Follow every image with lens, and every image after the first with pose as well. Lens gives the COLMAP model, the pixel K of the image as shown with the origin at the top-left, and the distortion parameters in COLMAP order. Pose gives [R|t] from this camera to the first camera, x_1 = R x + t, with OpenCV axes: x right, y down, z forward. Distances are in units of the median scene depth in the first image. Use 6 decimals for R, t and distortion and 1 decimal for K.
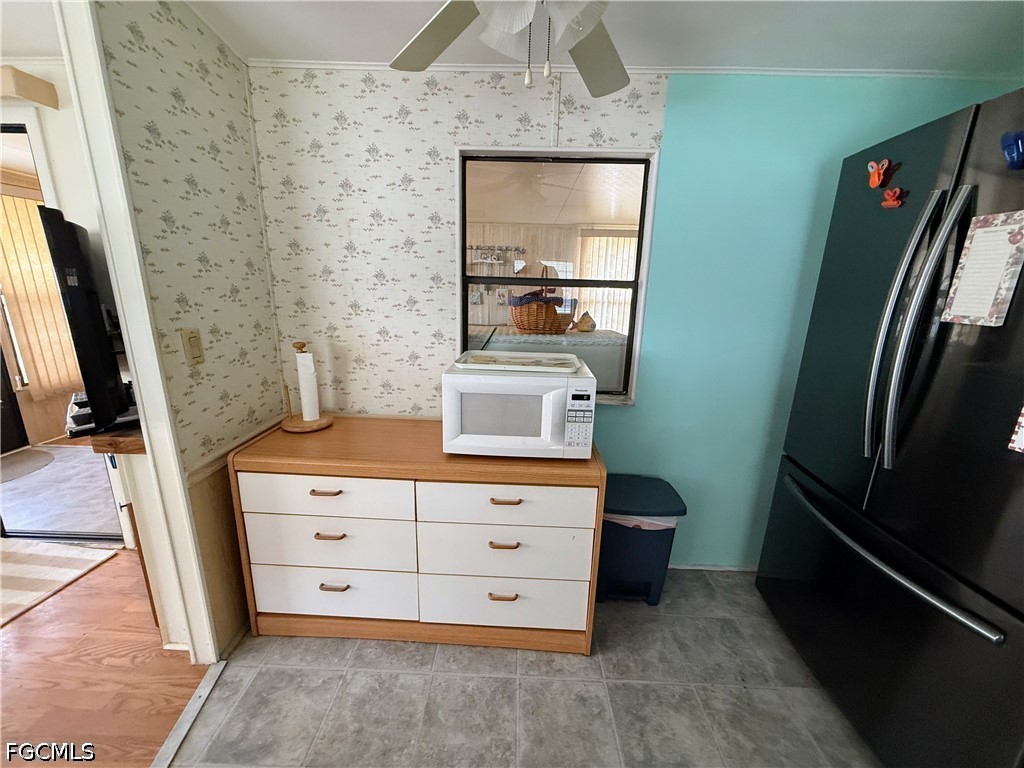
lens RADIAL K [[407.0, 0, 508.5], [0, 407.0, 386.1], [0, 0, 1]] dist [0.000490, -0.000358]
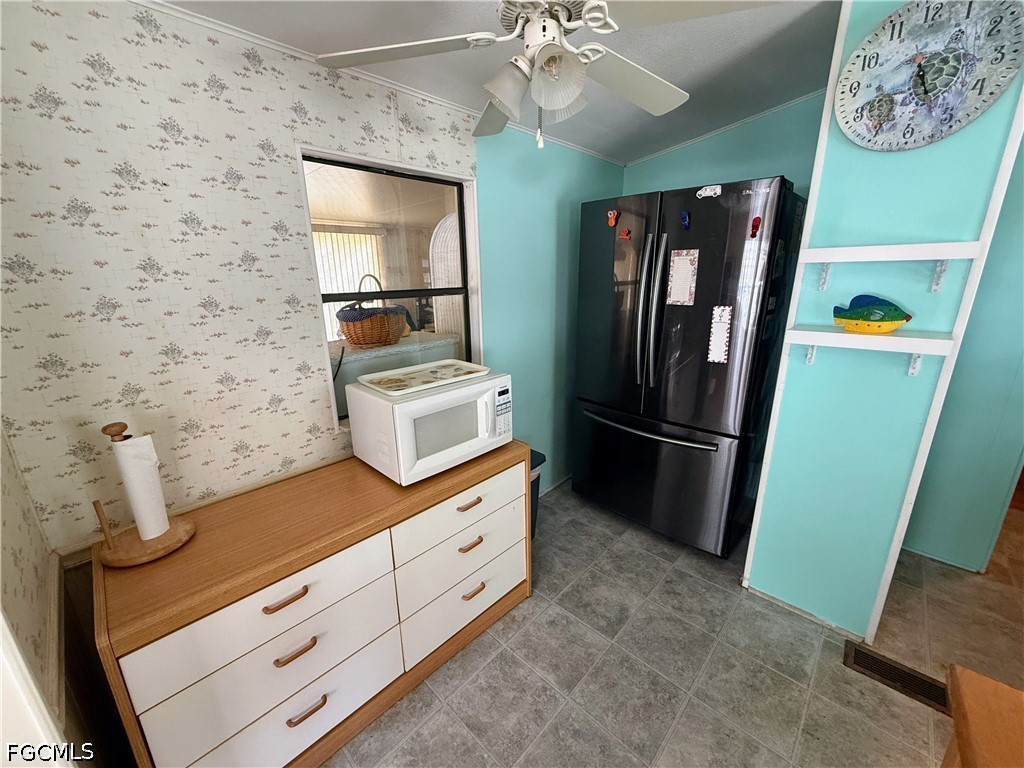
lens RADIAL K [[407.0, 0, 510.0], [0, 407.0, 387.0], [0, 0, 1]] dist [0.000490, -0.000358]
pose [[0.669046, -0.238355, 0.703963, -0.567638], [0.216187, 0.968636, 0.122507, -0.115089], [-0.711084, 0.070225, 0.699591, 0.139778]]
